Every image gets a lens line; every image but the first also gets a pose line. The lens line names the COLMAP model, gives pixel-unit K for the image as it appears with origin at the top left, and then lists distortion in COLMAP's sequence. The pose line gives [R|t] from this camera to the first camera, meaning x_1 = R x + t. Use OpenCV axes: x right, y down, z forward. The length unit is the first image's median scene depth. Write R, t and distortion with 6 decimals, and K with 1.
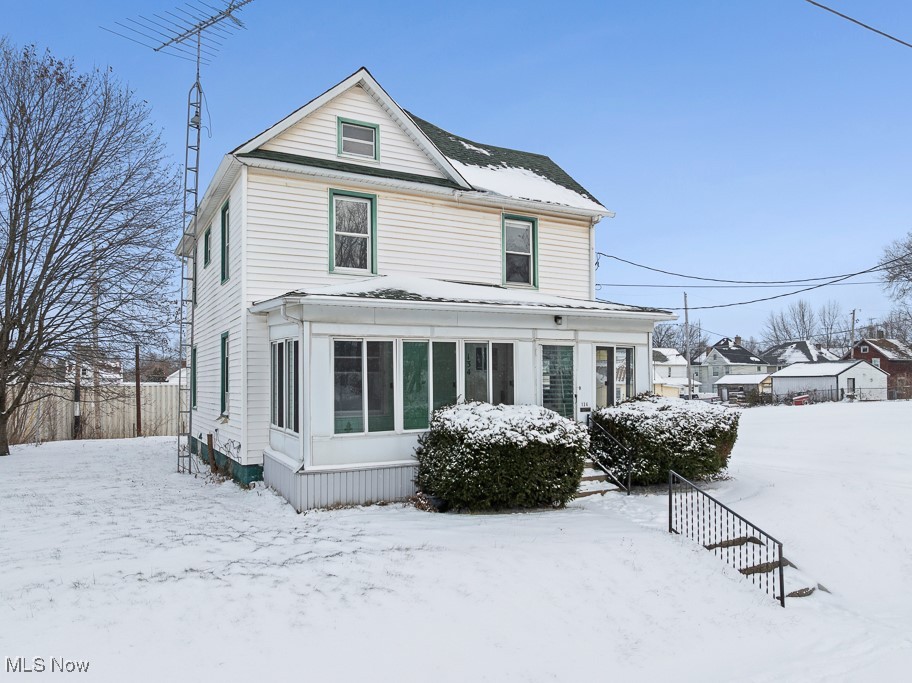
lens RADIAL K [[642.8, 0, 414.7], [0, 642.8, 344.1], [0, 0, 1]] dist [-0.026212, -0.001433]
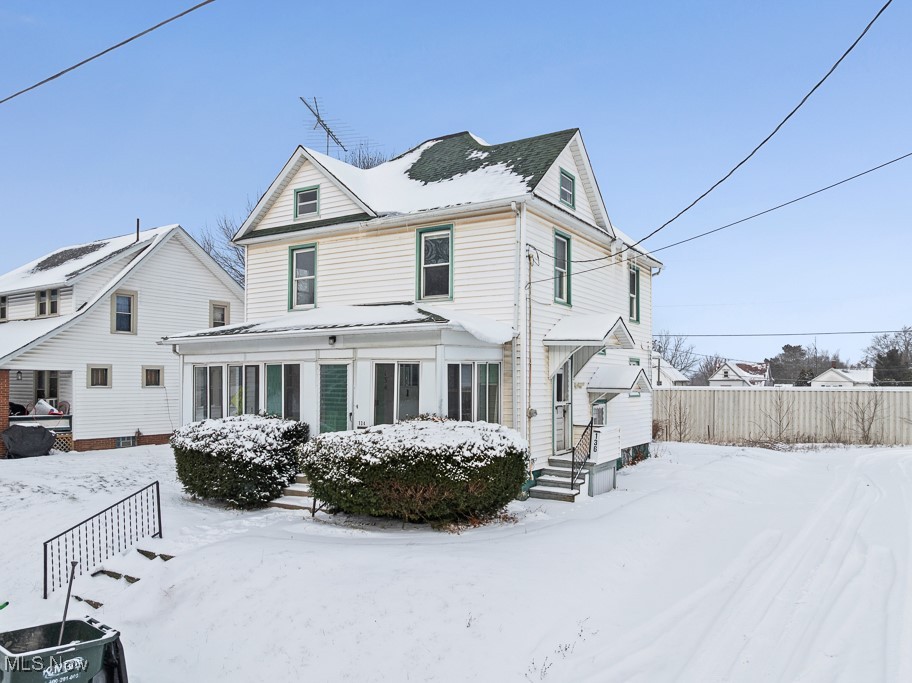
lens RADIAL K [[643.9, 0, 456.0], [0, 643.9, 341.5], [0, 0, 1]] dist [-0.027251, -0.002981]
pose [[0.536015, -0.049287, -0.842769, 1.212221], [0.042228, 0.998610, -0.031543, 0.006136], [0.843152, -0.018681, 0.537351, 0.616738]]
